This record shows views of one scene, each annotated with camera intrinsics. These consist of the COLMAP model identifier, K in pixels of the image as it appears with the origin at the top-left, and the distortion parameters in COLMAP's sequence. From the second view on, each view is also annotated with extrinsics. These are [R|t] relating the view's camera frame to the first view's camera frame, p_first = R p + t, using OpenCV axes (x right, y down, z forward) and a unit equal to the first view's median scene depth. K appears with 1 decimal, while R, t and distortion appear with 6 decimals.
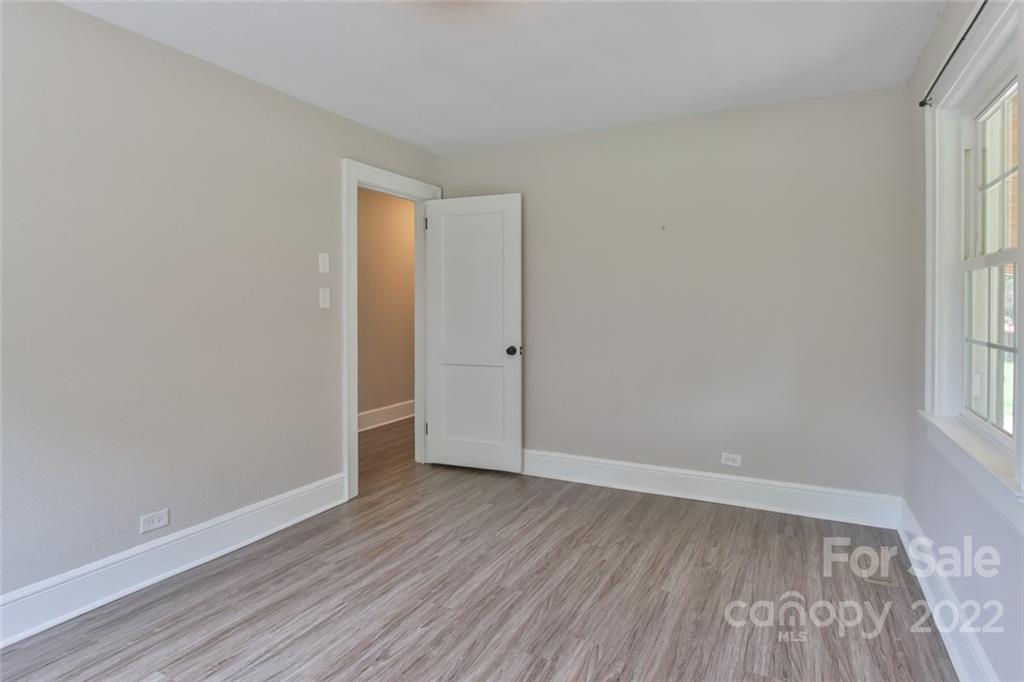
lens RADIAL K [[545.6, 0, 532.3], [0, 545.6, 322.2], [0, 0, 1]] dist [-0.000490, 0.000723]
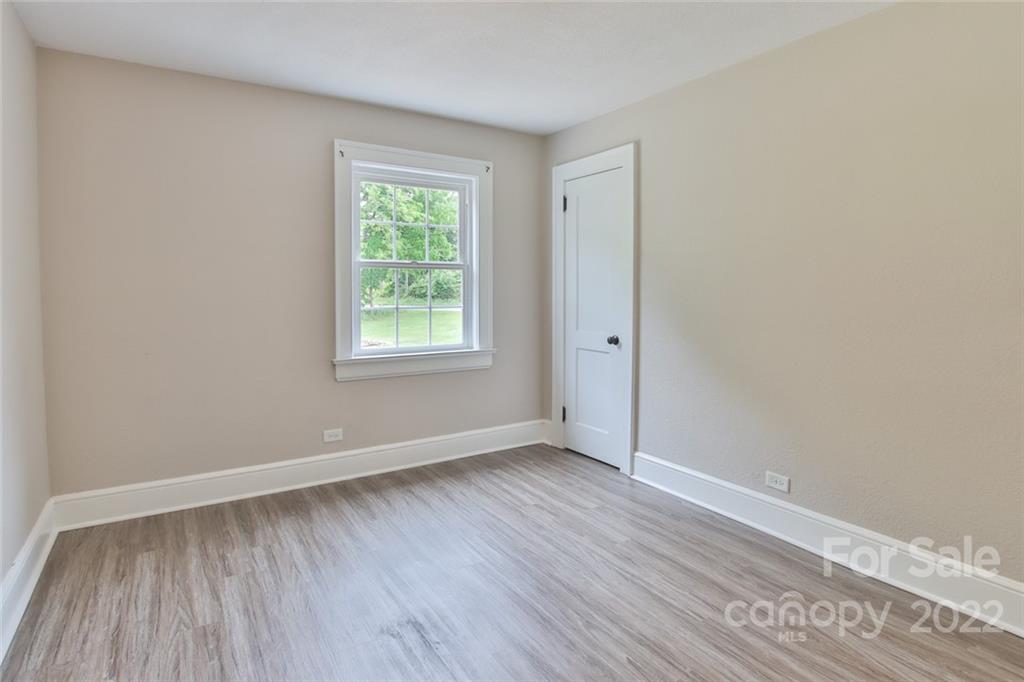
lens RADIAL K [[542.0, 0, 510.0], [0, 542.0, 300.4], [0, 0, 1]] dist [-0.004147, -0.000402]
pose [[-0.518879, 0.013785, -0.854737, 0.612959], [-0.025963, 0.999155, 0.031875, -0.033914], [0.854454, 0.038731, -0.518082, 1.239841]]
